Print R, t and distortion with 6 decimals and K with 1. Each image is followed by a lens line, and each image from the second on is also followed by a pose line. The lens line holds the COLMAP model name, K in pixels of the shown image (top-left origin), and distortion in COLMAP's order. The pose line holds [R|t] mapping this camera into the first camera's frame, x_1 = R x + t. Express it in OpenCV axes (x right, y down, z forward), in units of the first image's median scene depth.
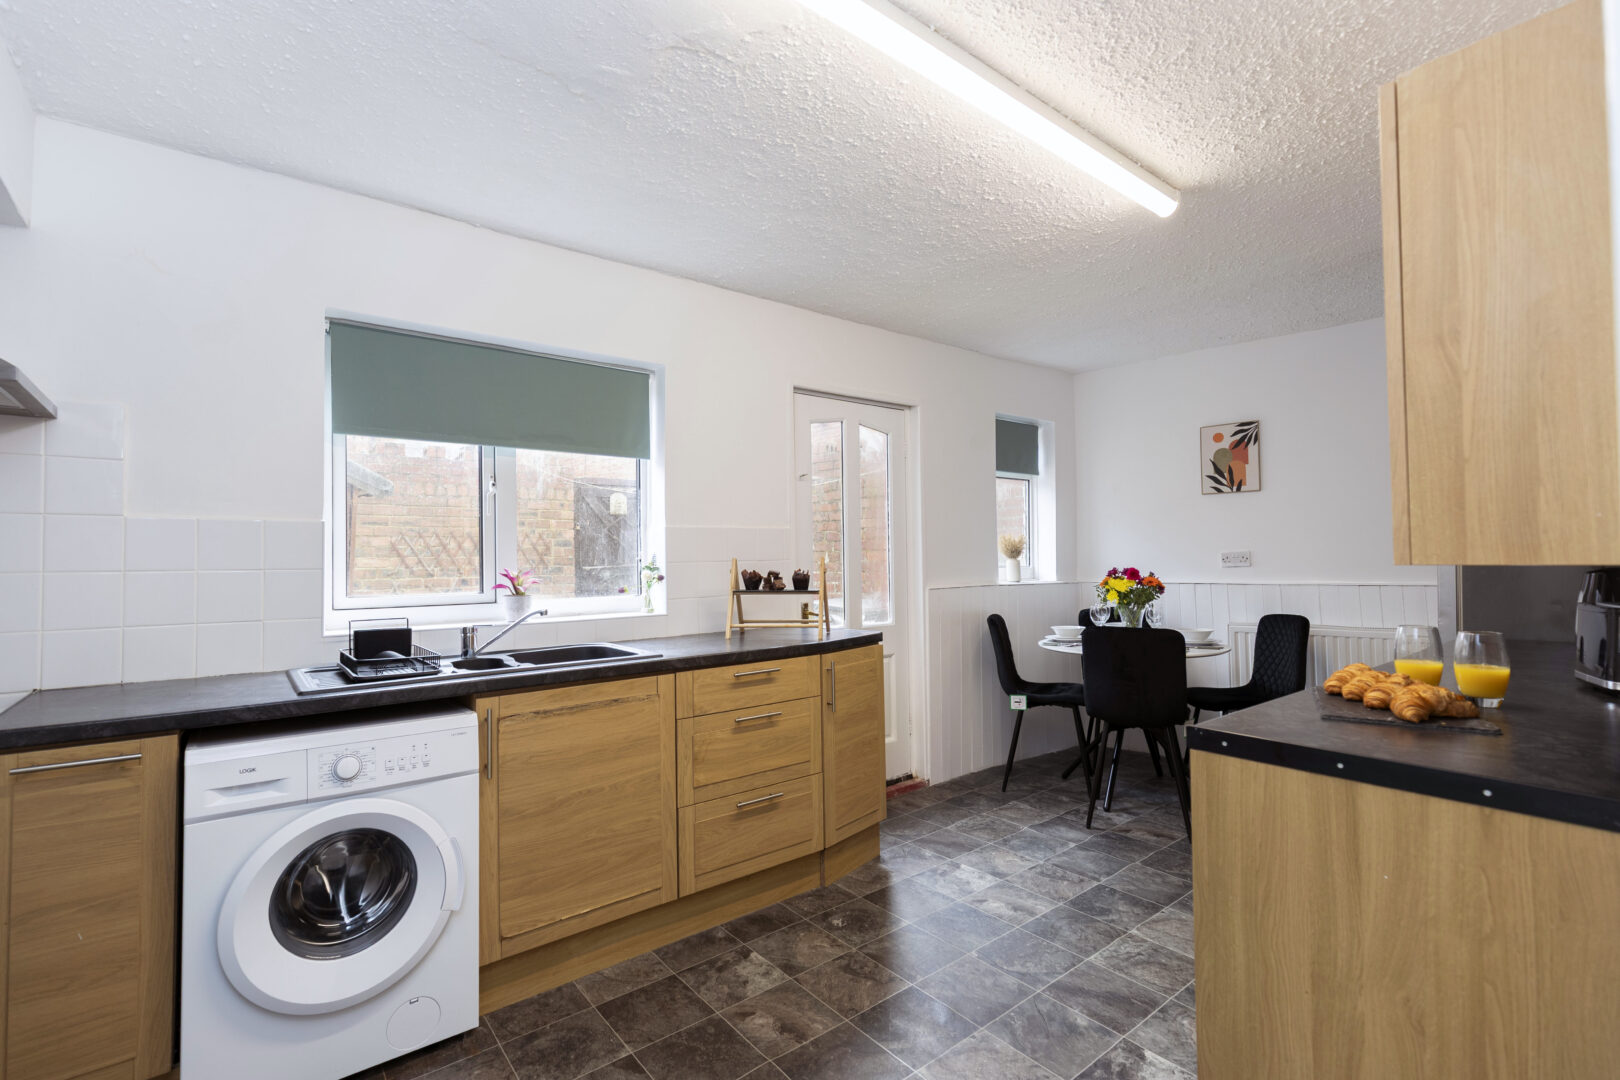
lens RADIAL K [[704.9, 0, 814.1], [0, 704.9, 551.8], [0, 0, 1]] dist [-0.000352, 0.000005]
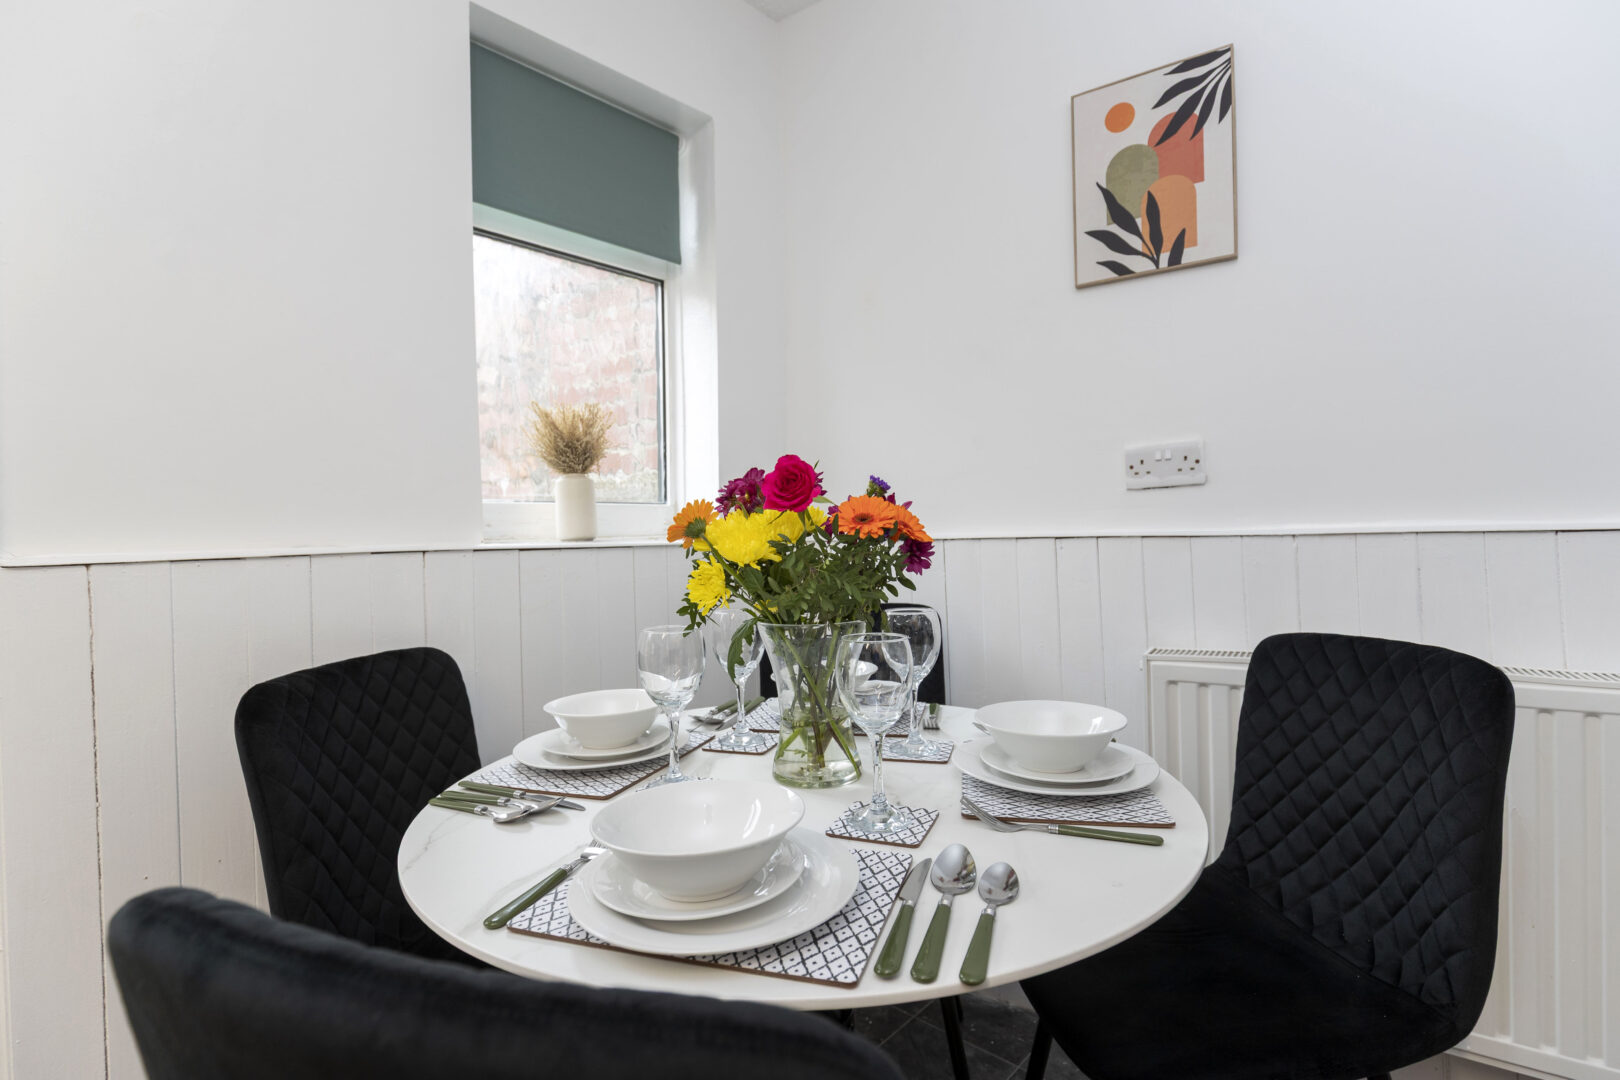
lens RADIAL K [[762.6, 0, 810.0], [0, 762.6, 540.0], [0, 0, 1]] dist [-0.000271, -0.000148]
pose [[0.985446, -0.010311, 0.169678, 0.456659], [0.006961, 0.999769, 0.020324, 0.048685], [-0.169849, -0.018847, 0.985290, 0.833528]]
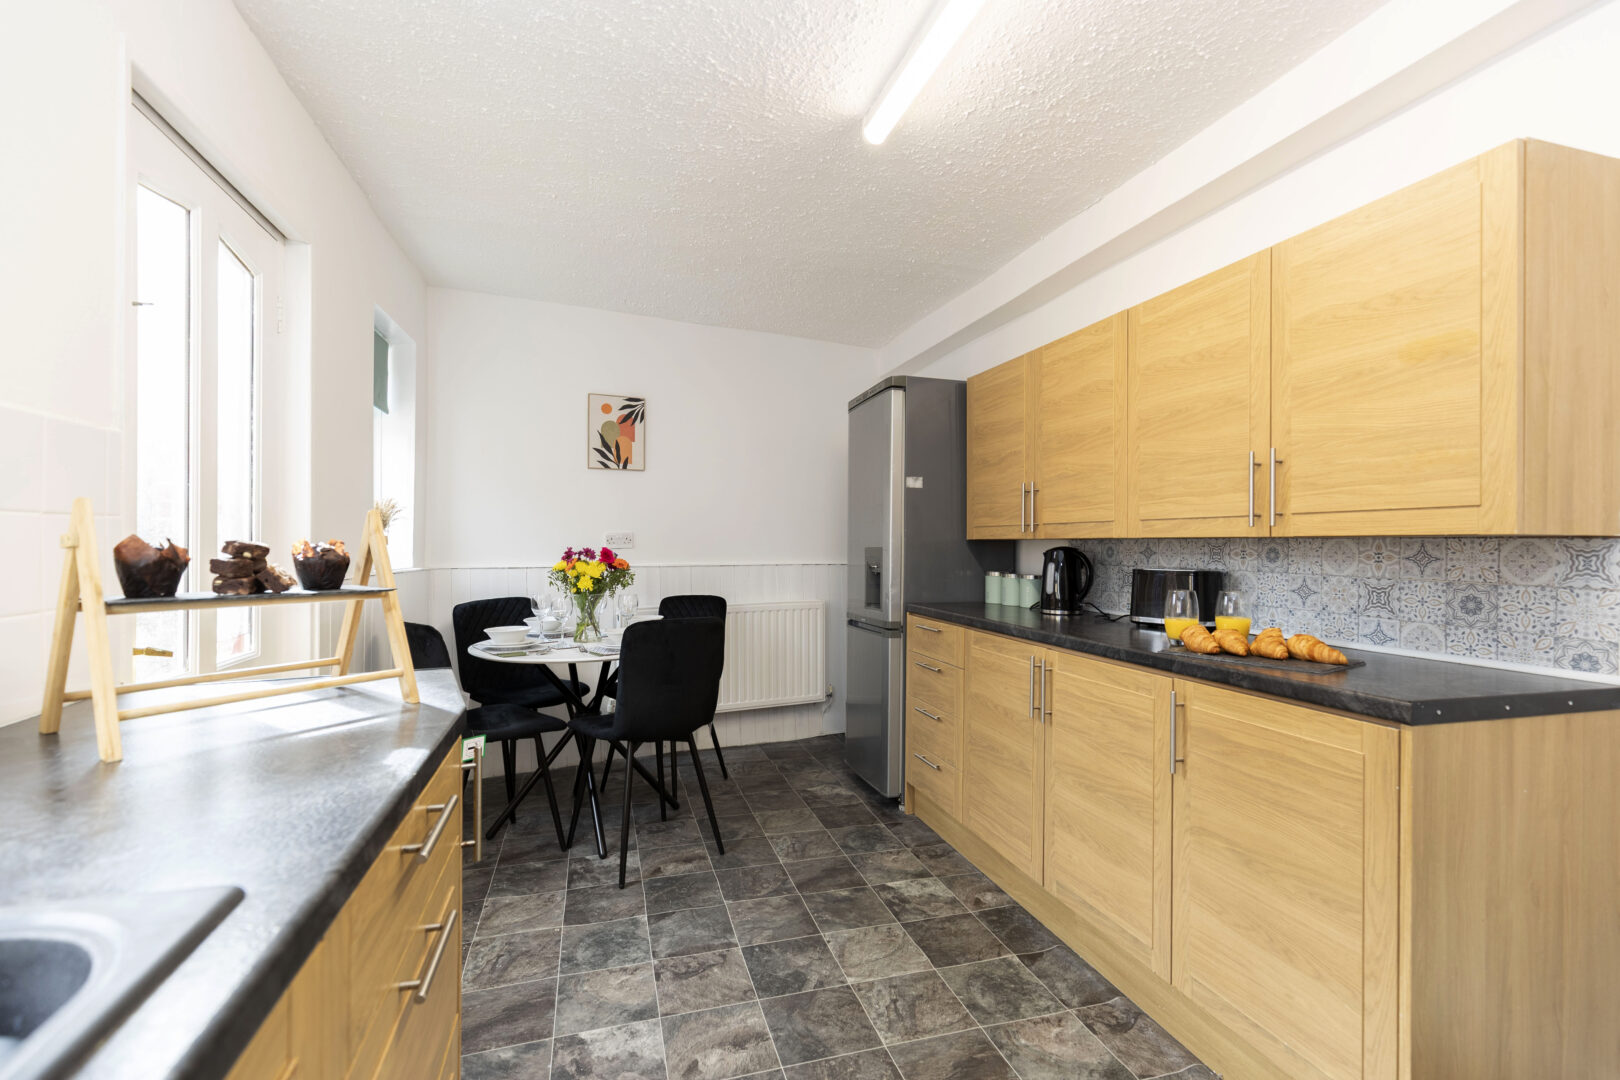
lens RADIAL K [[721.3, 0, 810.0], [0, 721.3, 540.0], [0, 0, 1]] dist [0.009905, 0.000098]
pose [[0.389504, 0.017703, 0.920855, -0.246276], [-0.018784, 0.999760, -0.011275, 0.020342], [-0.920833, -0.012905, 0.389743, 0.489835]]
